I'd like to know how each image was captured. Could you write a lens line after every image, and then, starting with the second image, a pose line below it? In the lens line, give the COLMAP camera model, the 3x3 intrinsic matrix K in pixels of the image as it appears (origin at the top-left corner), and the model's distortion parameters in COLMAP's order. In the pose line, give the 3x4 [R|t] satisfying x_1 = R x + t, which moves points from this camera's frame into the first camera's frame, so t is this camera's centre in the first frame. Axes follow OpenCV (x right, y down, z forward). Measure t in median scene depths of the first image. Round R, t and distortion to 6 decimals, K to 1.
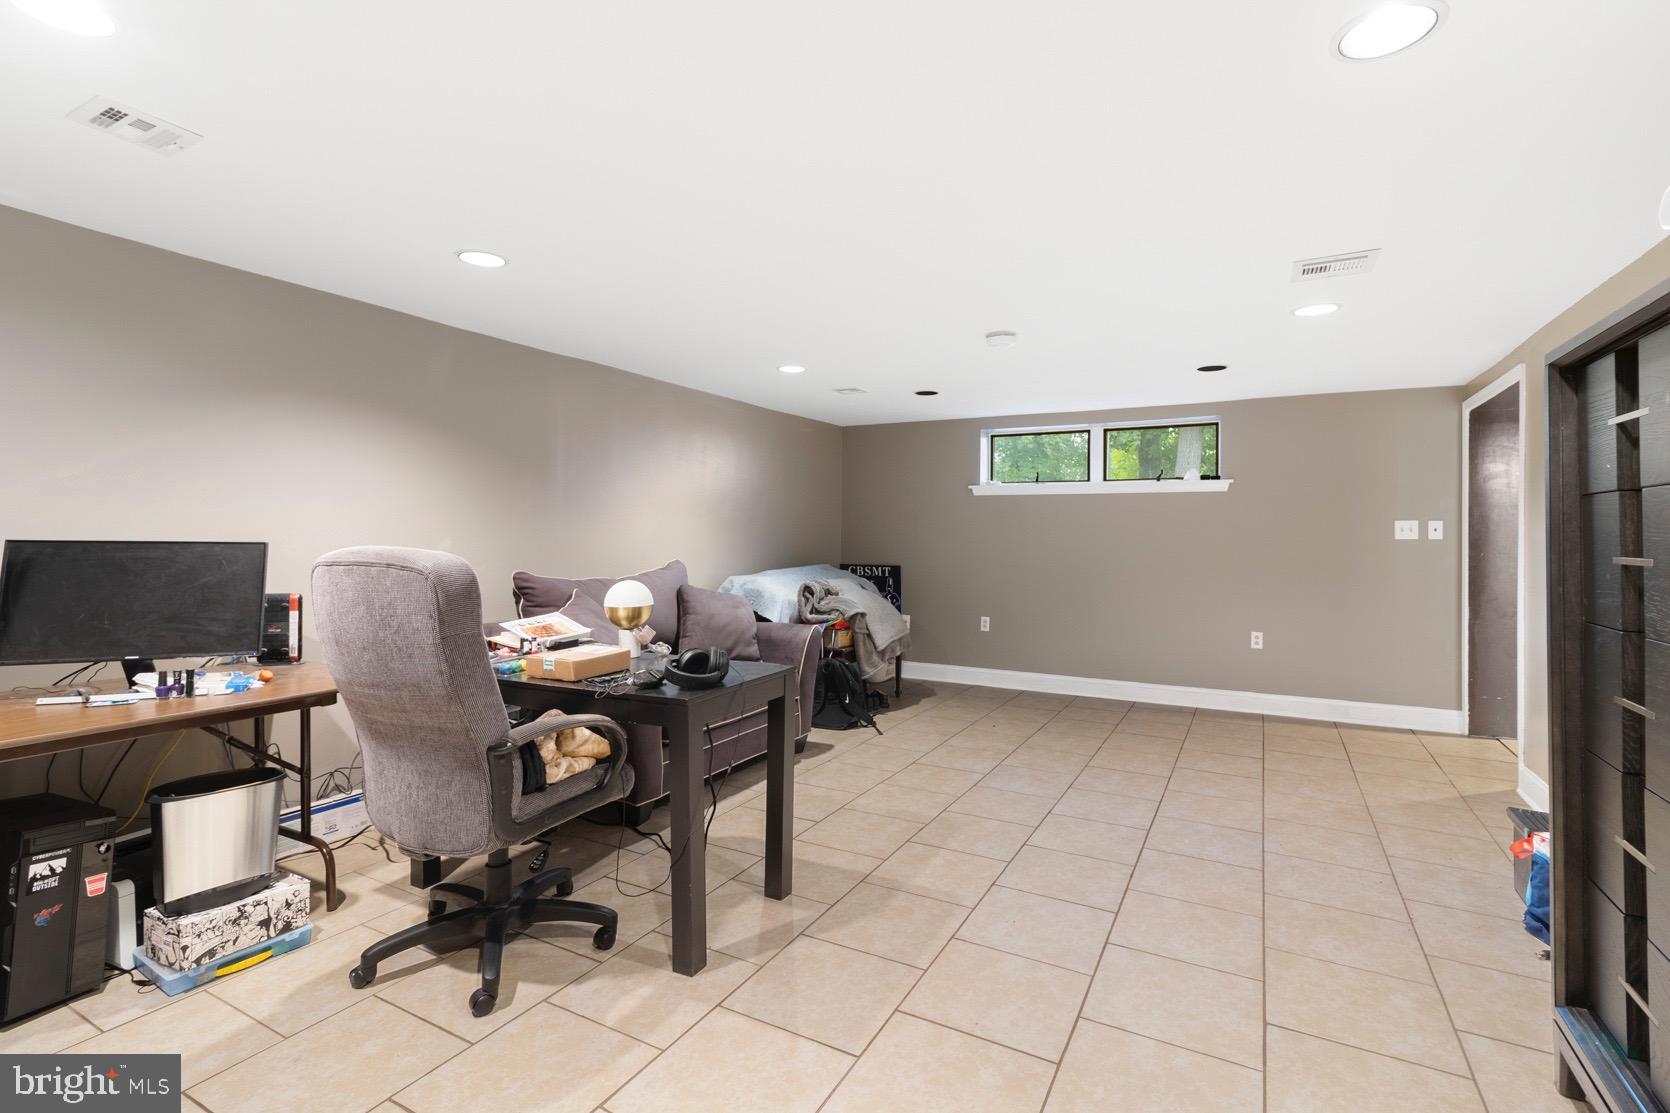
lens RADIAL K [[773.6, 0, 833.3], [0, 773.6, 542.4], [0, 0, 1]] dist [0.004372, -0.001971]
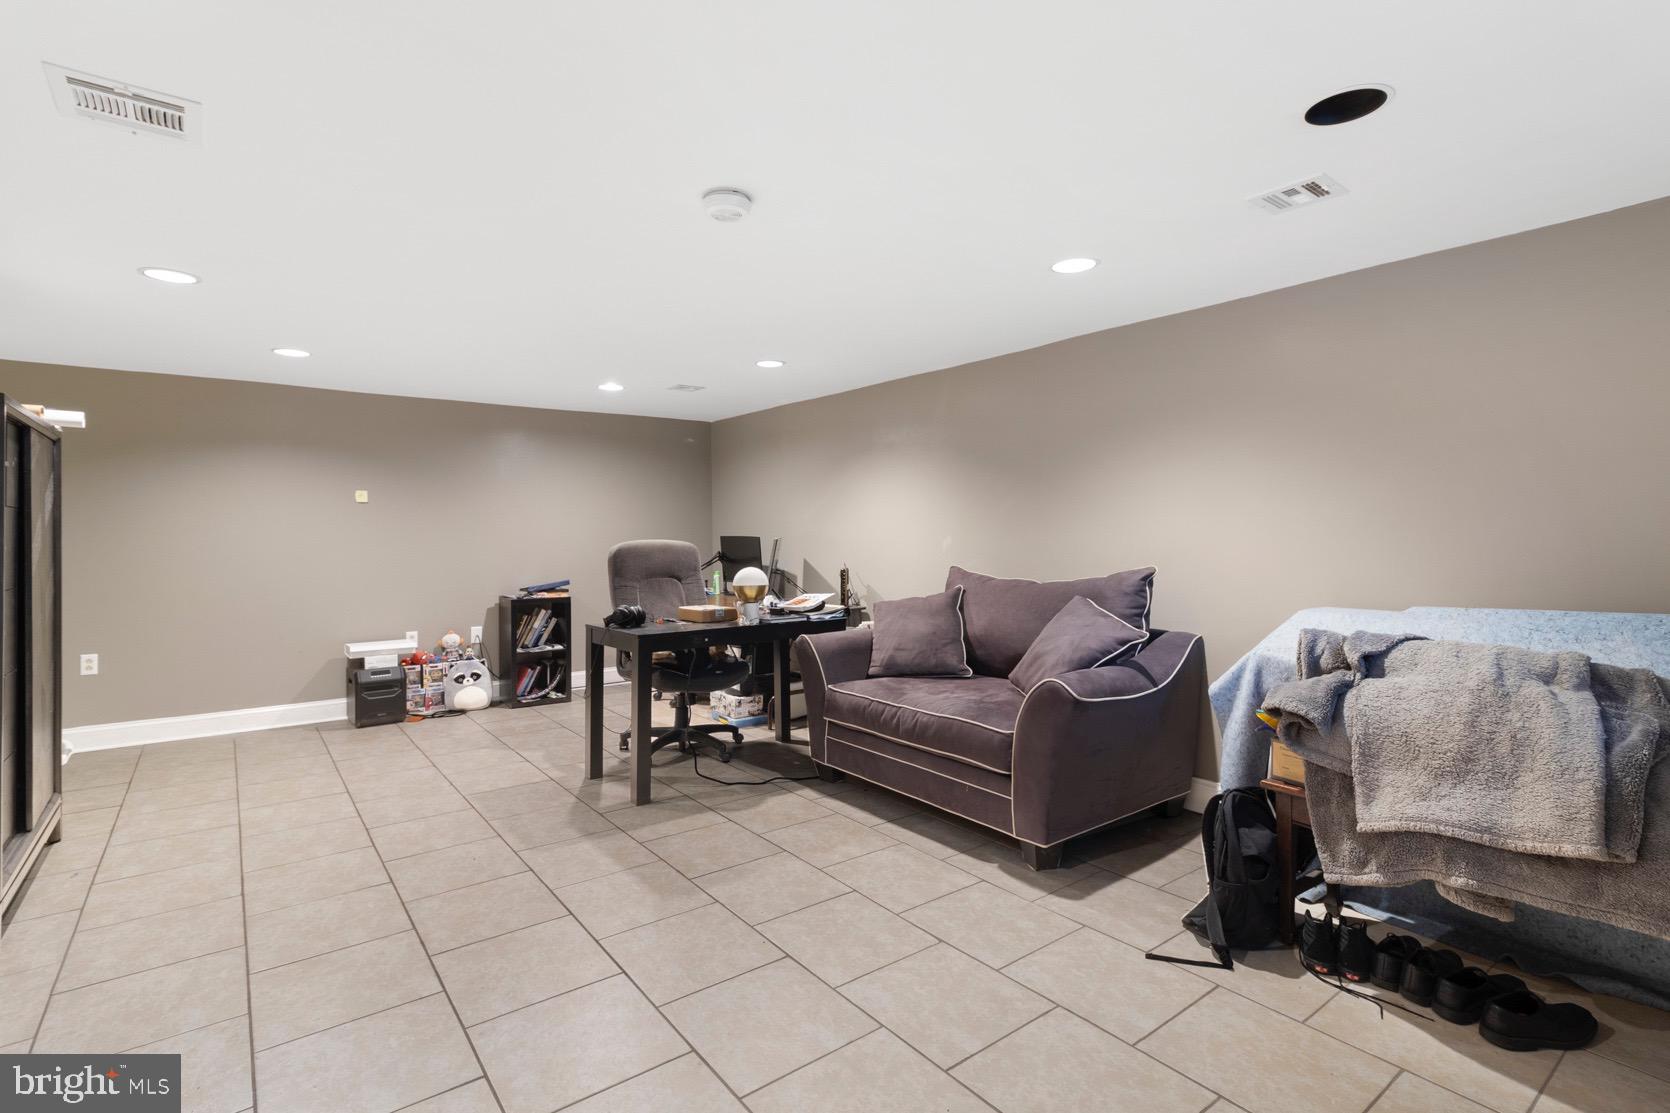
lens RADIAL K [[773.6, 0, 831.7], [0, 773.6, 547.9], [0, 0, 1]] dist [0.004372, -0.001971]
pose [[-0.388322, 0.011342, -0.921454, 0.999395], [-0.009070, 0.999829, 0.016129, -0.011369], [0.921479, 0.014621, -0.388153, 1.762698]]
